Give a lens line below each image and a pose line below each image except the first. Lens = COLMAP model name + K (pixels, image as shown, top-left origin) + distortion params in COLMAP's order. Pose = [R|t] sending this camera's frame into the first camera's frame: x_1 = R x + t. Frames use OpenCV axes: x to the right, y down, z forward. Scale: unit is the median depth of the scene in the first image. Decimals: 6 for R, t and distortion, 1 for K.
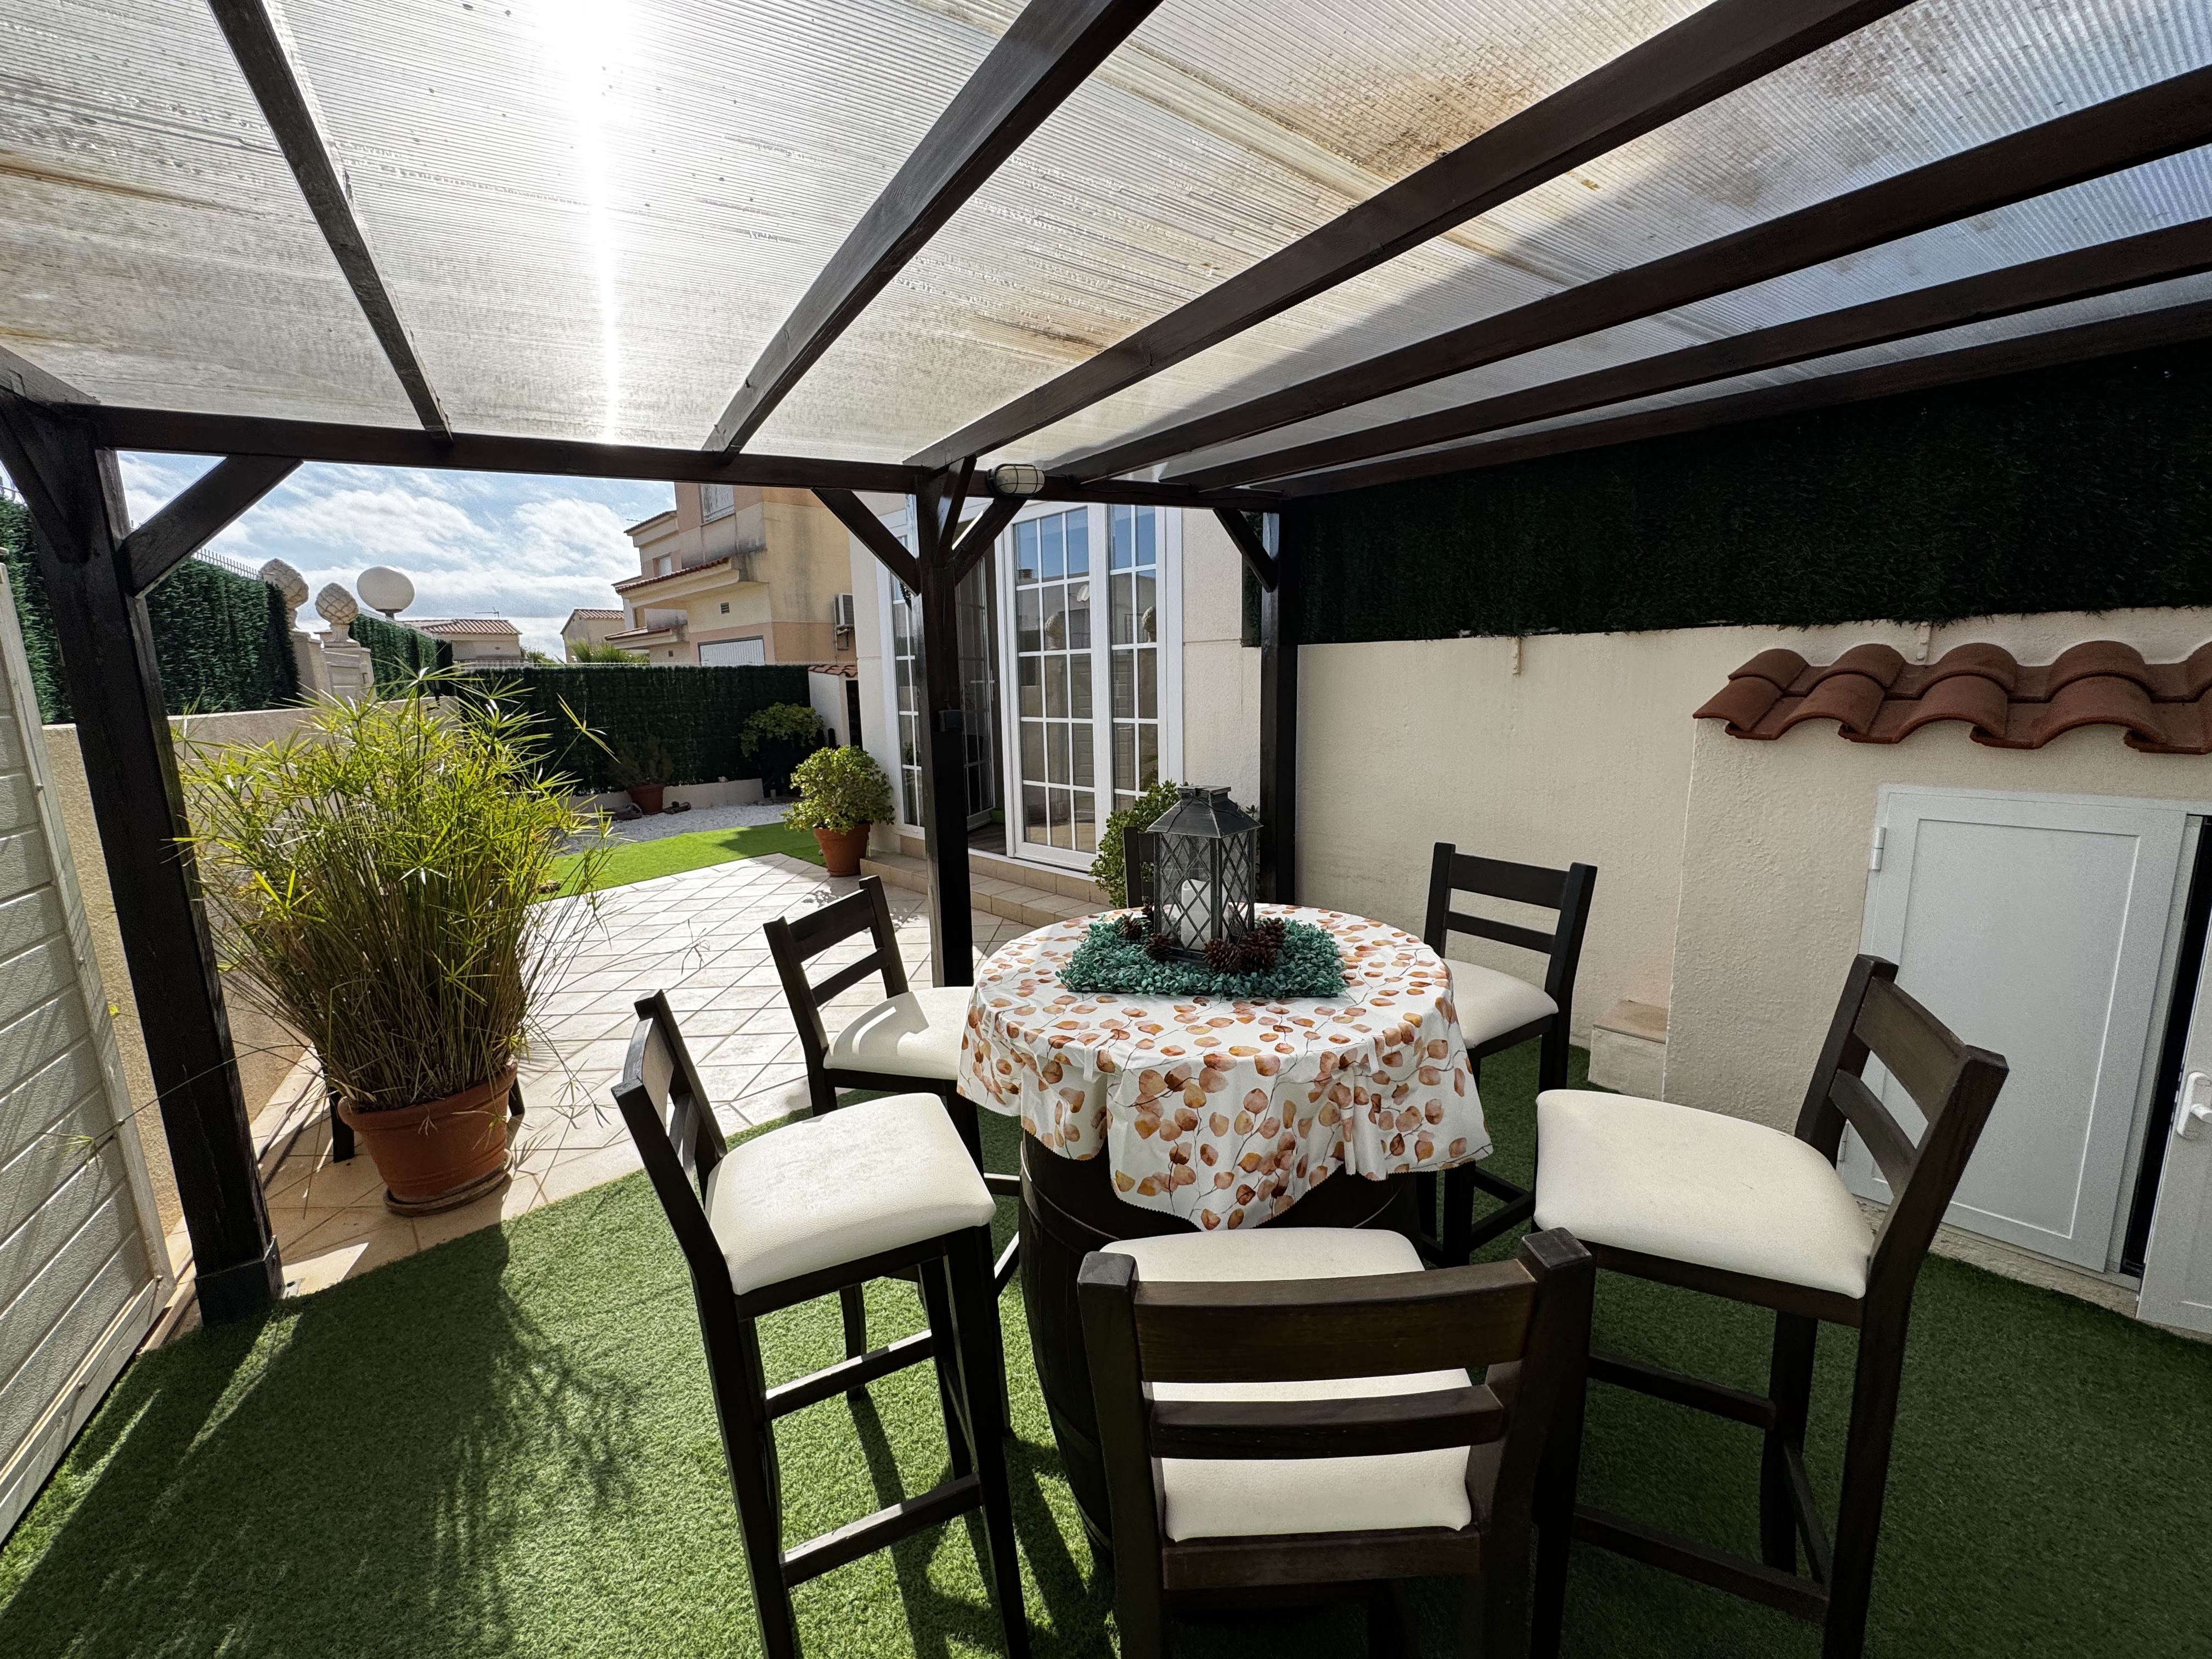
lens RADIAL K [[885.8, 0, 1106.0], [0, 885.8, 829.5], [0, 0, 1]] dist [-0.000125, -0.000005]
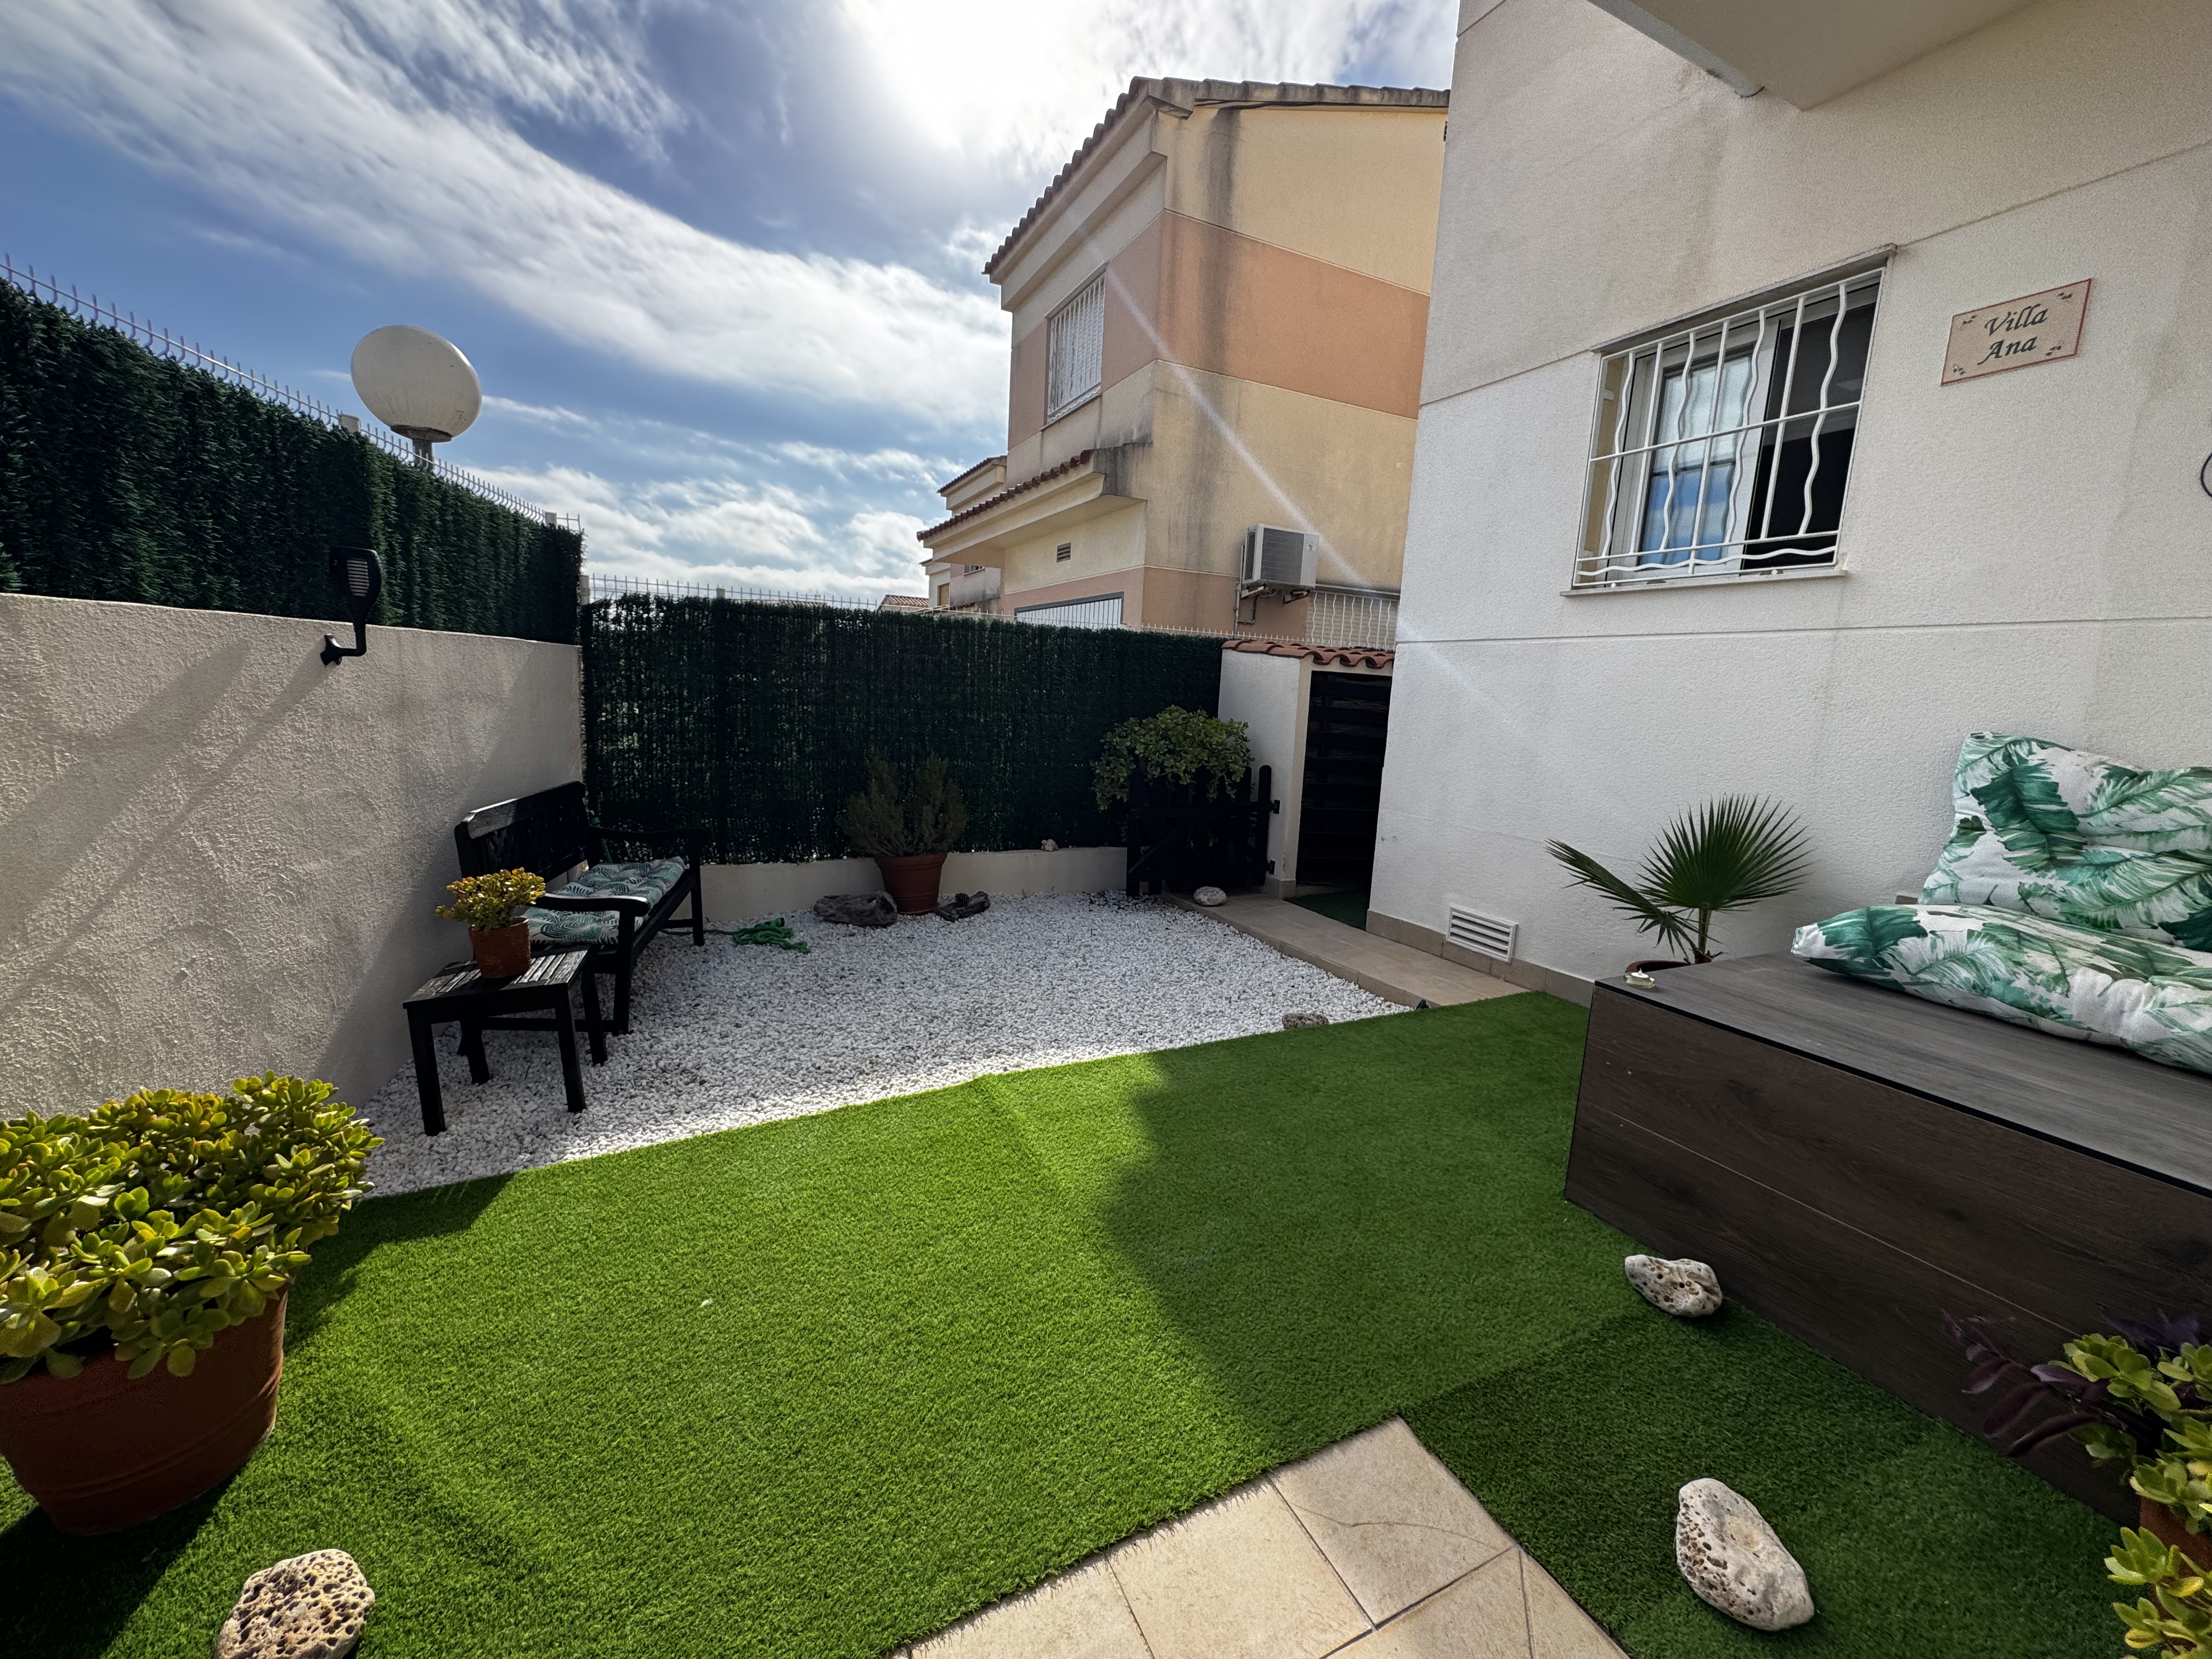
lens RADIAL K [[882.6, 0, 1108.4], [0, 882.6, 823.0], [0, 0, 1]] dist [-0.003783, 0.000143]
pose [[0.956882, 0.109254, -0.269149, -0.263070], [-0.115396, 0.993294, -0.007055, -0.069901], [0.266573, 0.037810, 0.963073, 0.513769]]
